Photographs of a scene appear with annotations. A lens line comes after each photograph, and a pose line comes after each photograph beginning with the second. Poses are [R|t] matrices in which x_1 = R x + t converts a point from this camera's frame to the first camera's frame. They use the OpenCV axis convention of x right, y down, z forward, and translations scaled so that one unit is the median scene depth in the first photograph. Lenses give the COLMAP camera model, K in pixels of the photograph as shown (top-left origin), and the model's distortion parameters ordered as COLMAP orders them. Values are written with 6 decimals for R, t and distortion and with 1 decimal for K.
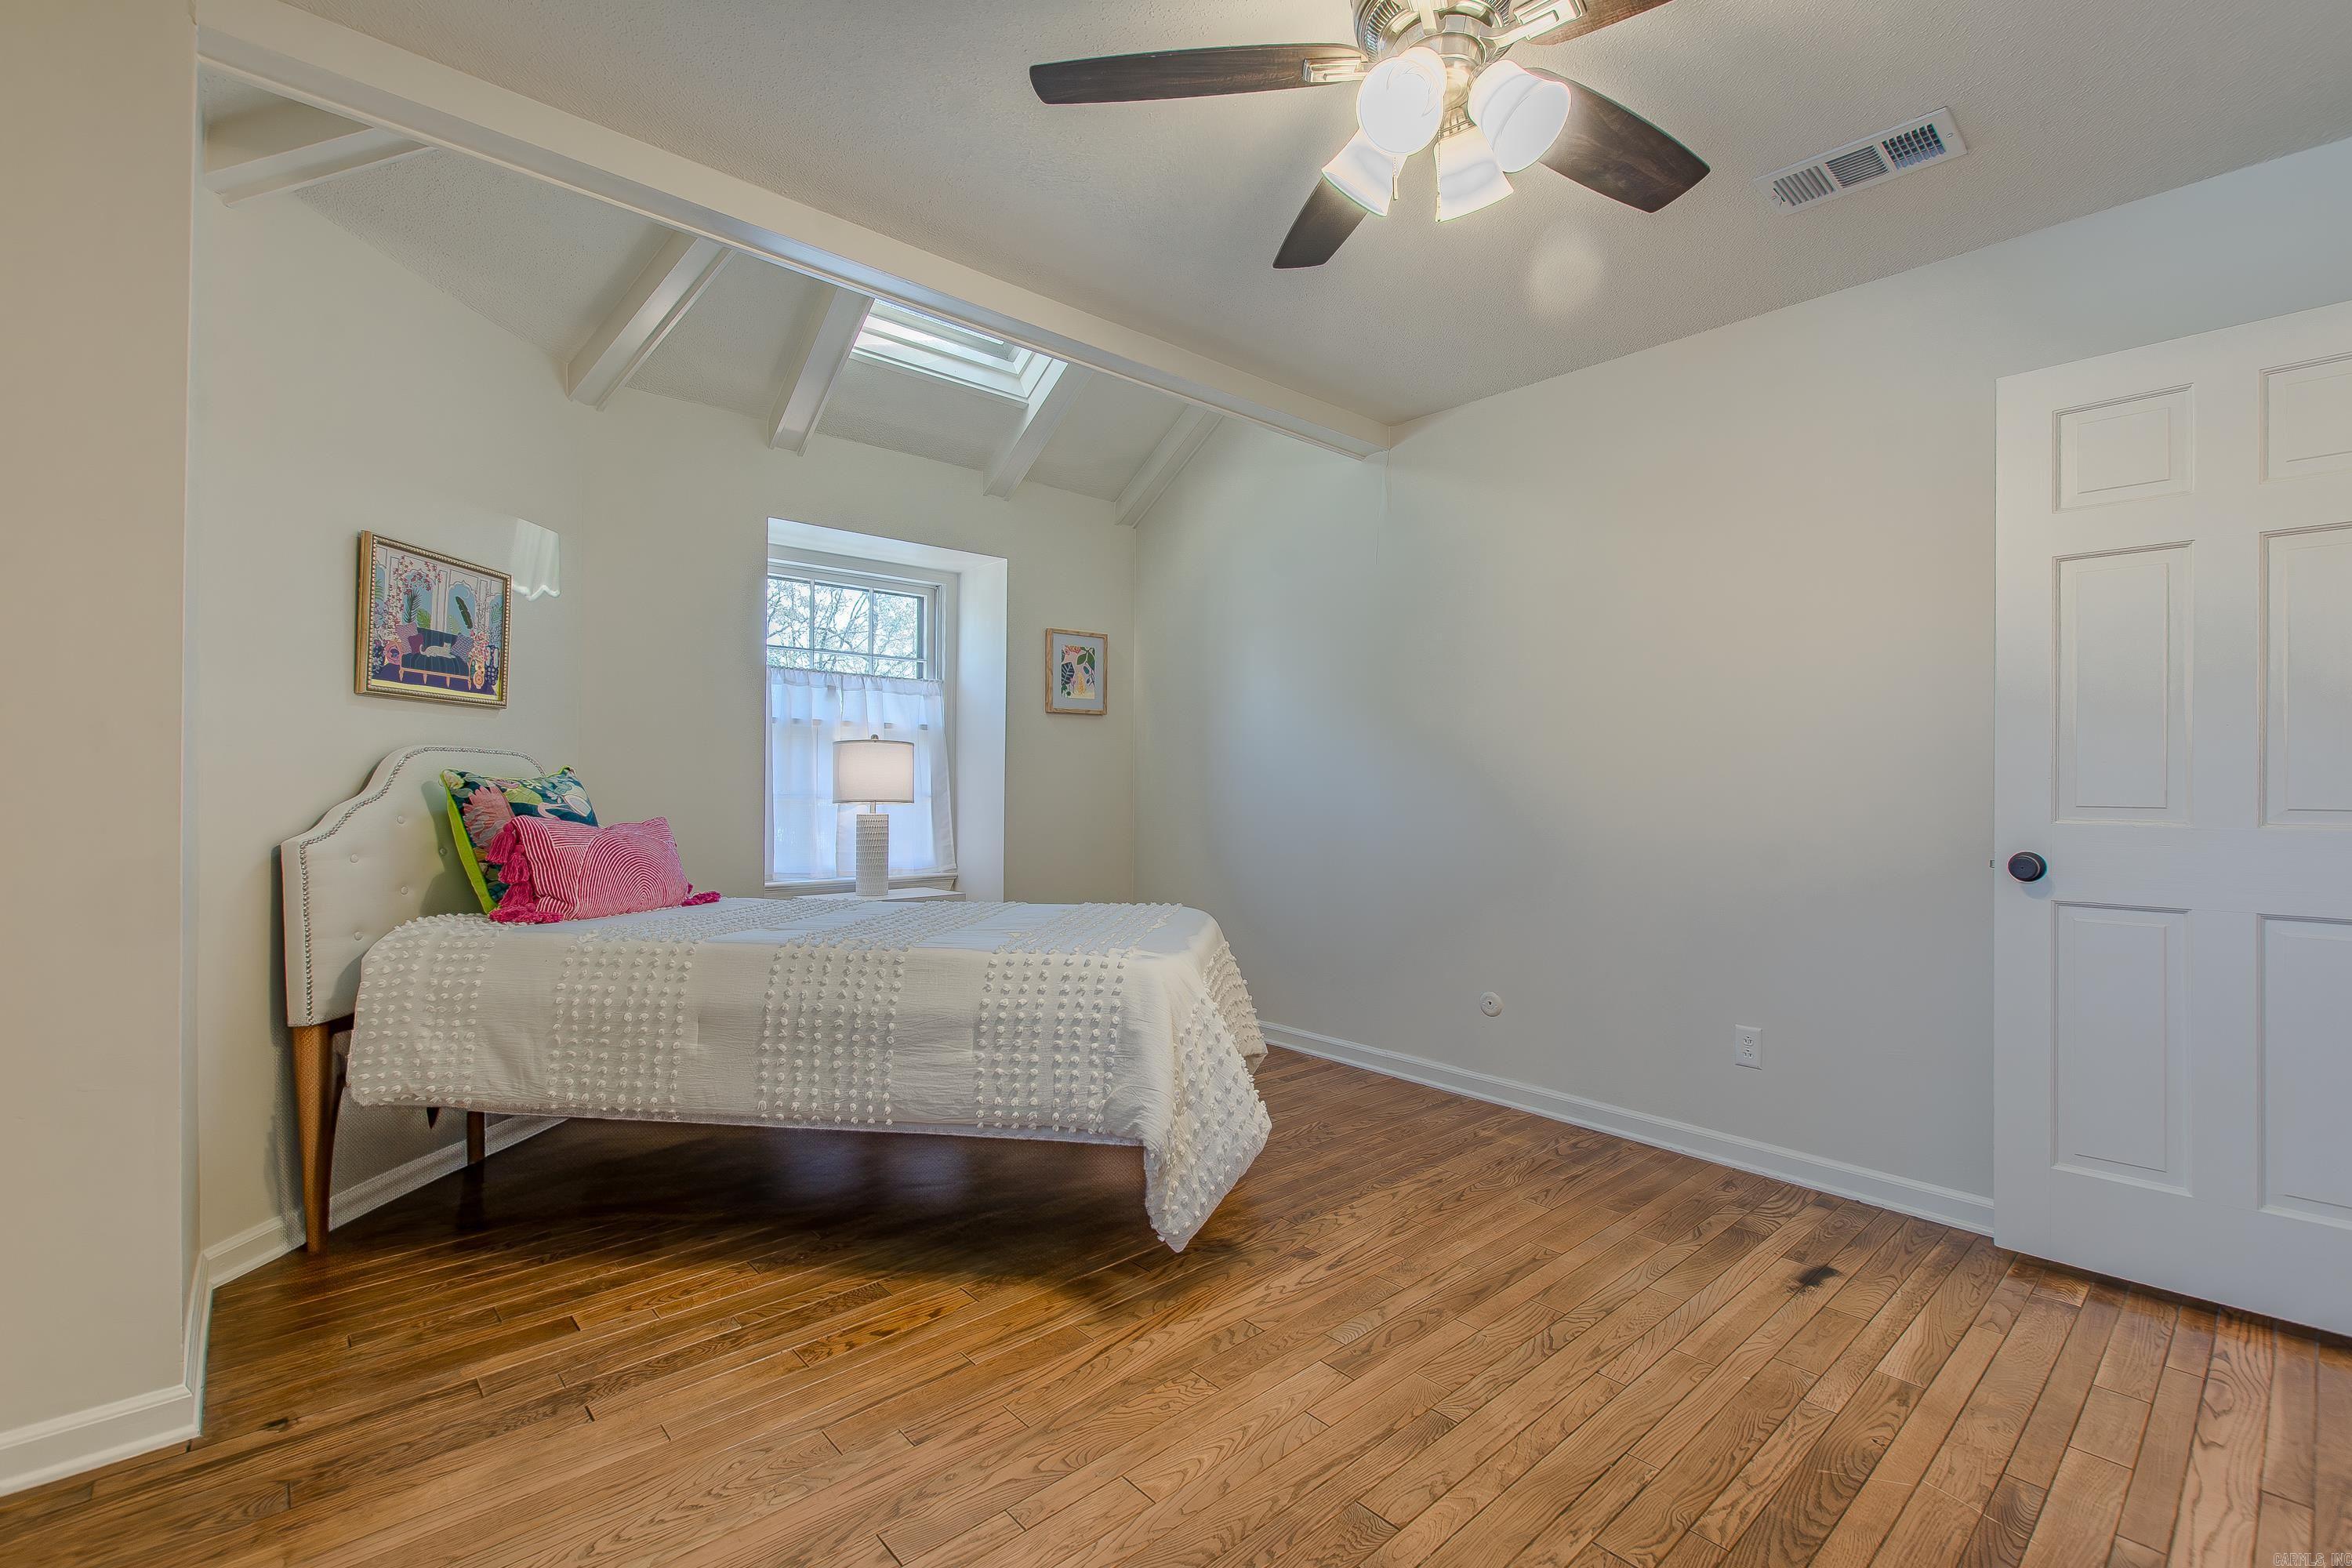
lens RADIAL K [[1027.7, 0, 1189.8], [0, 1027.7, 780.1], [0, 0, 1]] dist [-0.002201, -0.002237]
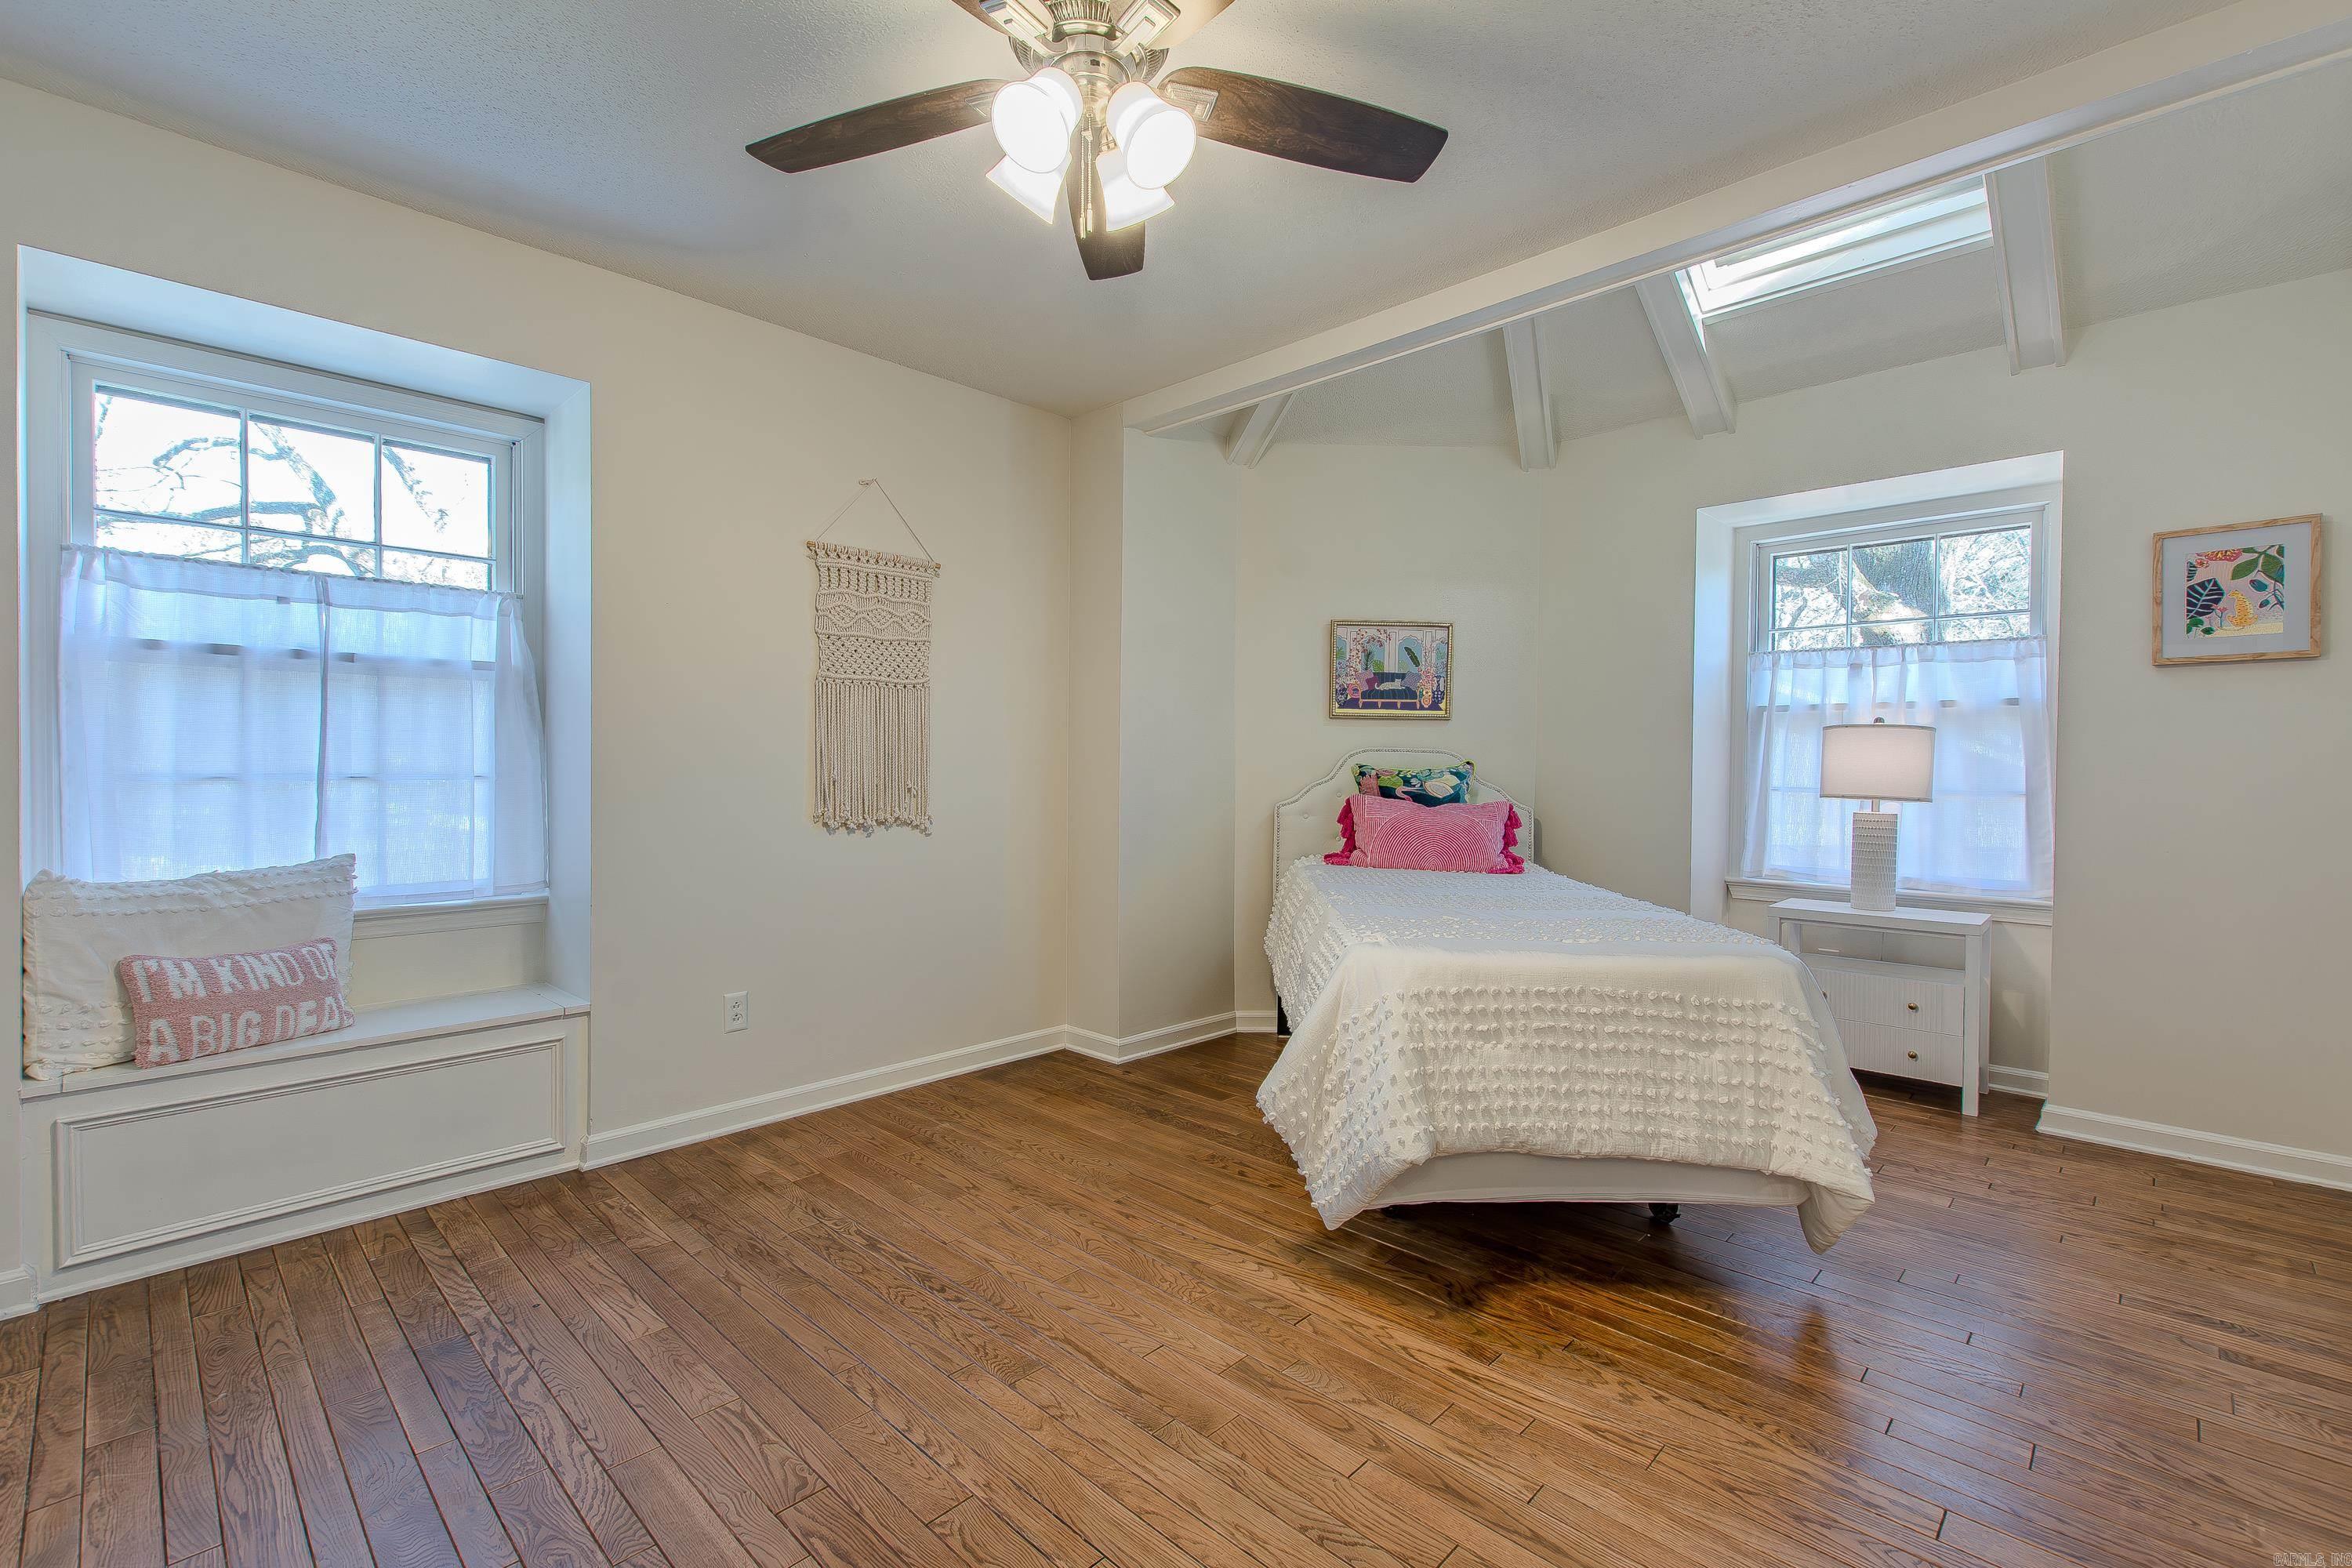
lens RADIAL K [[1027.7, 0, 1191.8], [0, 1027.7, 783.2], [0, 0, 1]] dist [-0.002201, -0.002237]
pose [[0.066599, 0.010650, -0.997723, 0.772438], [-0.003677, 0.999939, 0.010429, 0.003630], [0.997773, 0.002974, 0.066634, 0.615730]]
